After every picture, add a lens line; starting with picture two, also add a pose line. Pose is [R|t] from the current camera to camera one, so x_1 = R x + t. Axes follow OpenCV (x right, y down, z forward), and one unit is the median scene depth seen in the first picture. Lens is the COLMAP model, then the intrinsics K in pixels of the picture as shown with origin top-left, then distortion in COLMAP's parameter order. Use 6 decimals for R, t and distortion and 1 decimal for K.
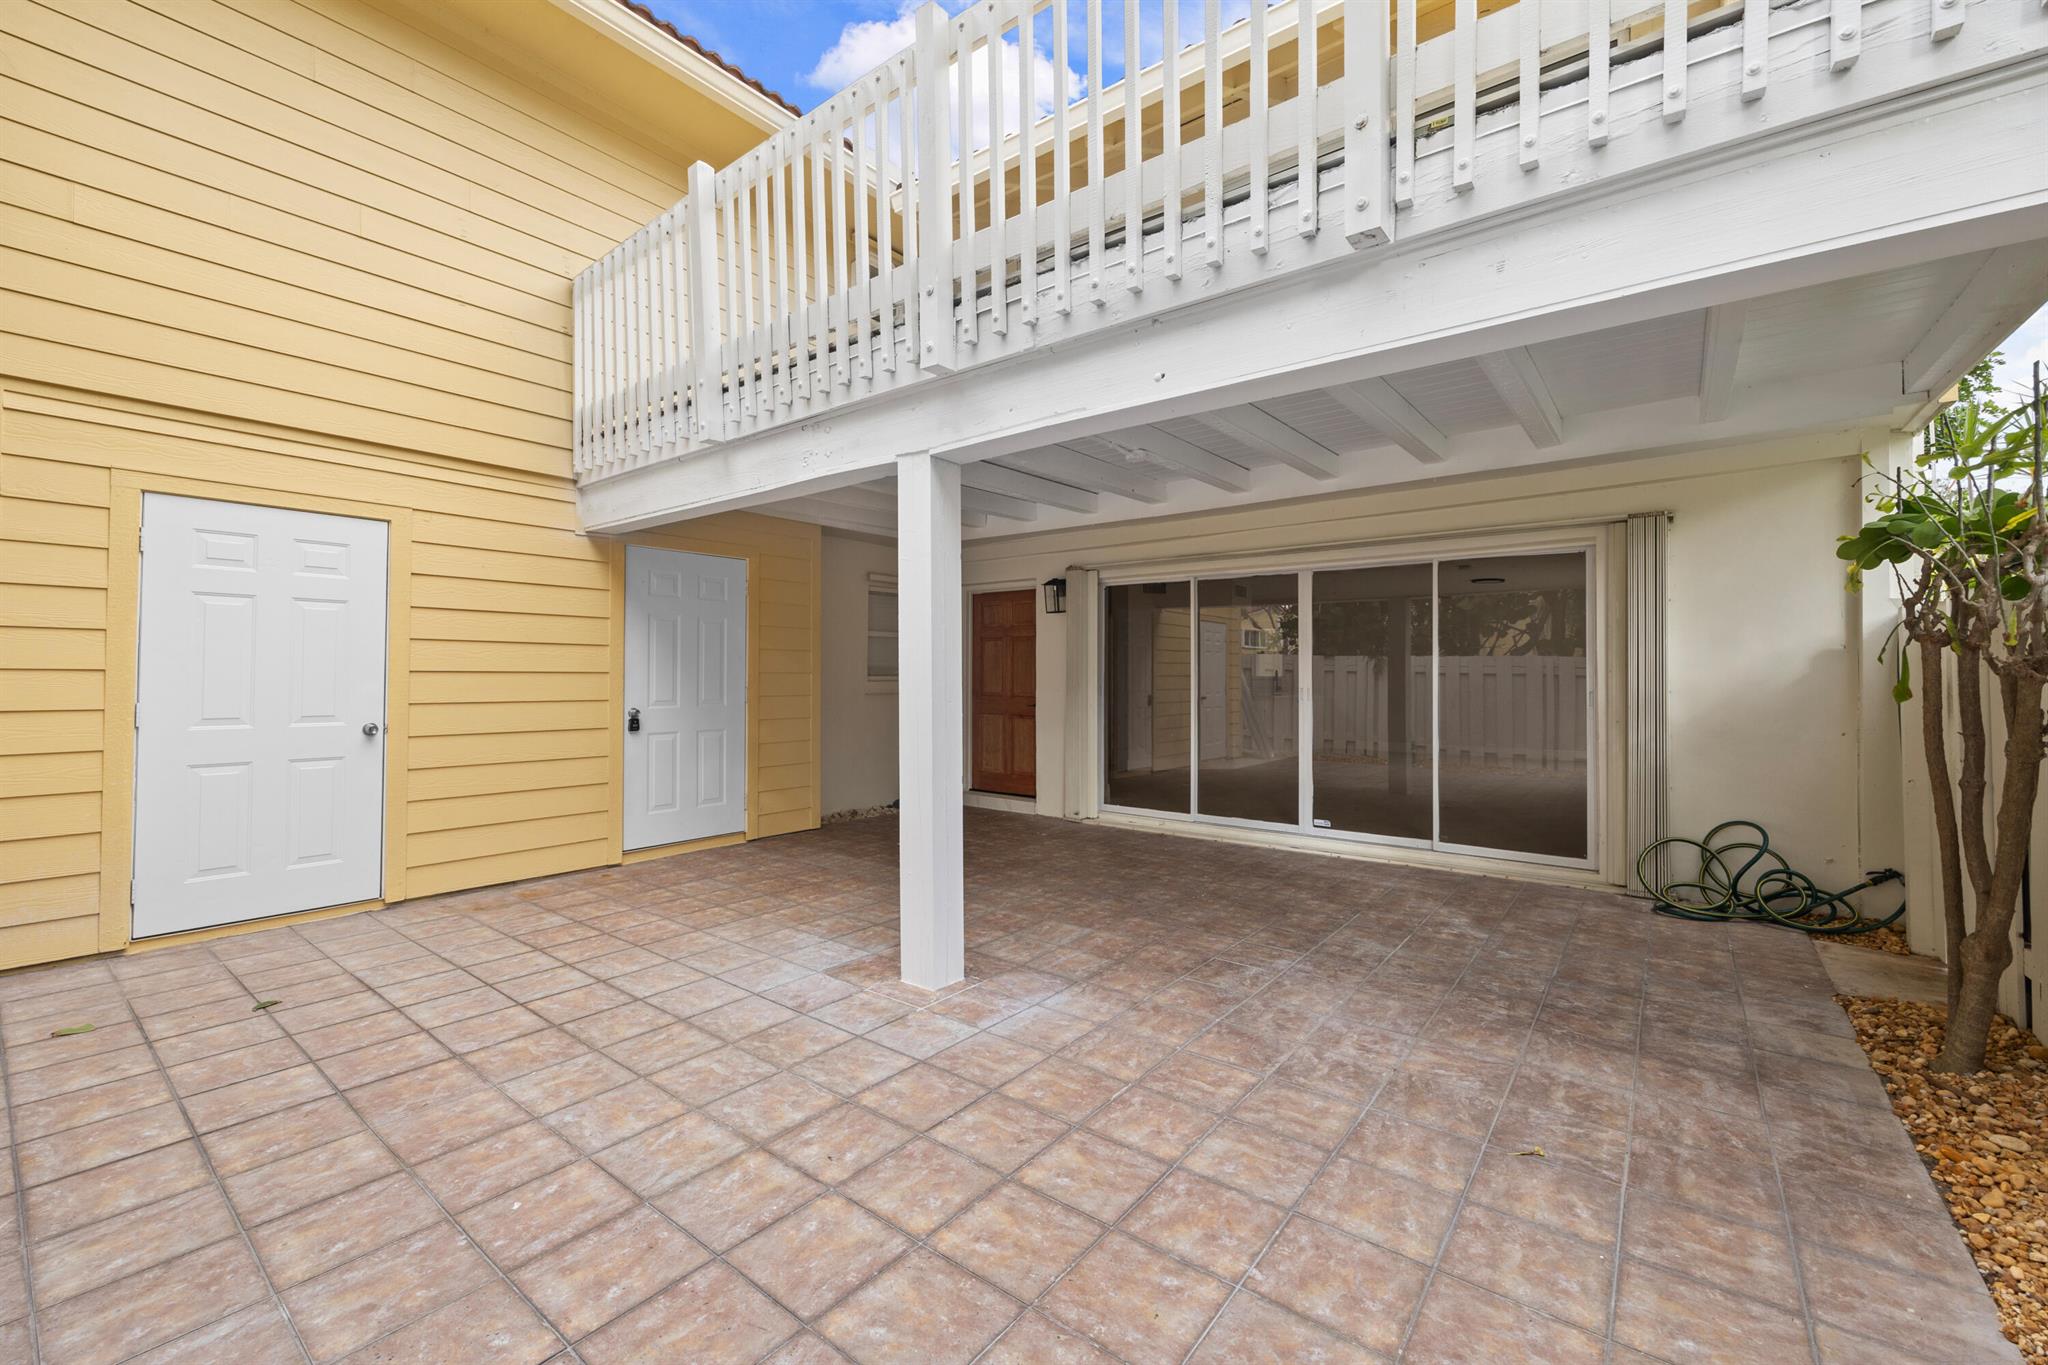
lens RADIAL K [[824.3, 0, 1045.2], [0, 824.3, 675.0], [0, 0, 1]] dist [-0.004477, 0.000519]
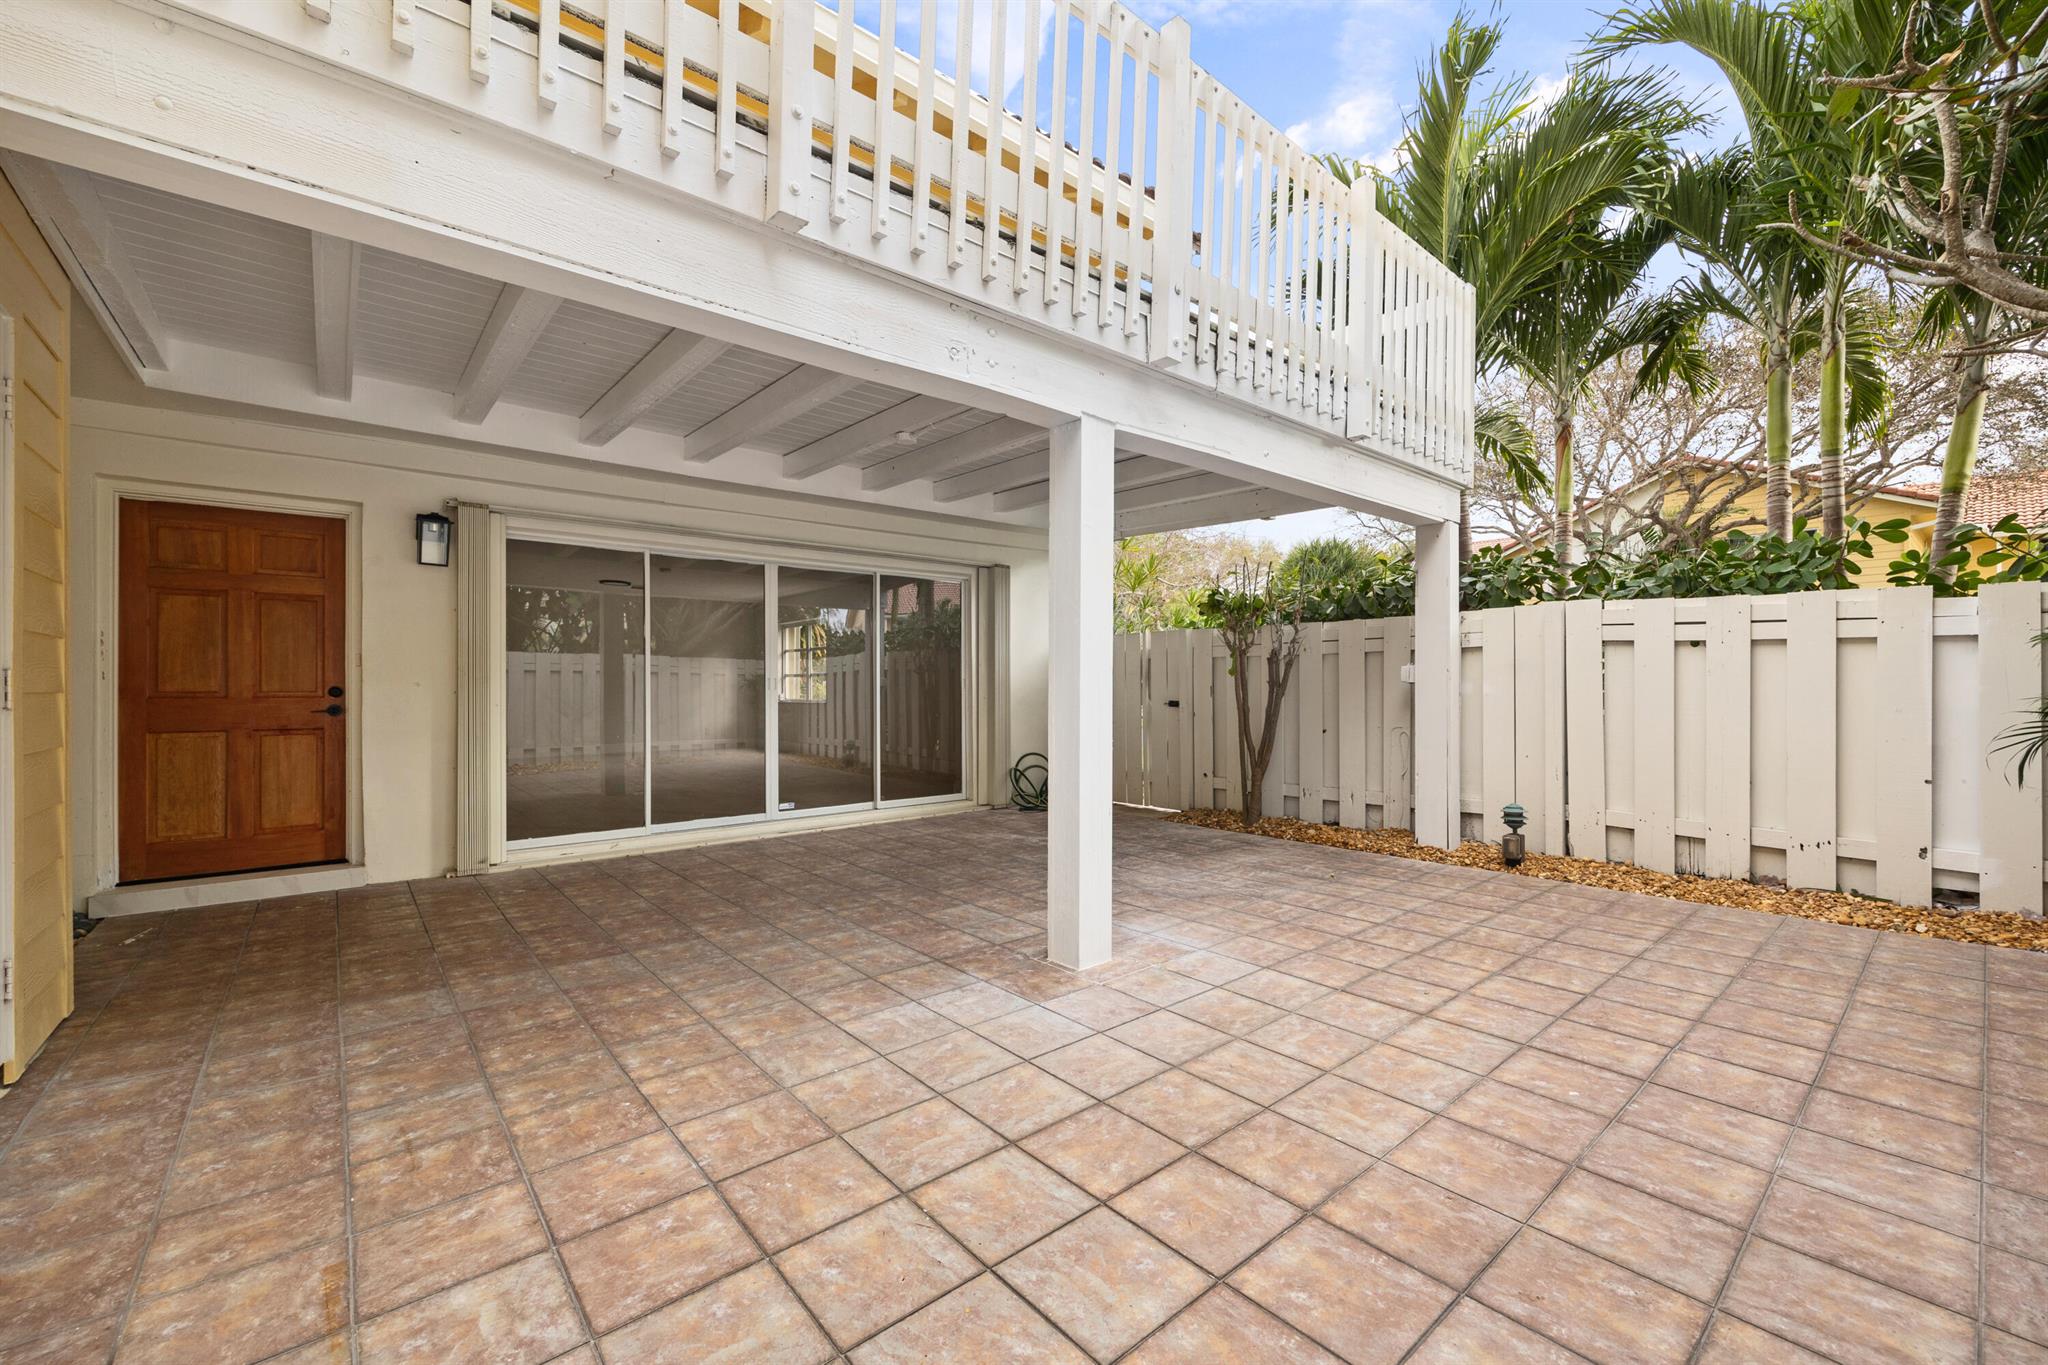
lens RADIAL K [[824.3, 0, 1007.8], [0, 824.3, 691.7], [0, 0, 1]] dist [-0.004477, 0.000519]
pose [[0.226844, -0.011591, 0.973862, -1.269929], [0.005356, 0.999929, 0.010653, 0.047936], [-0.973916, 0.002800, 0.226890, 0.992509]]
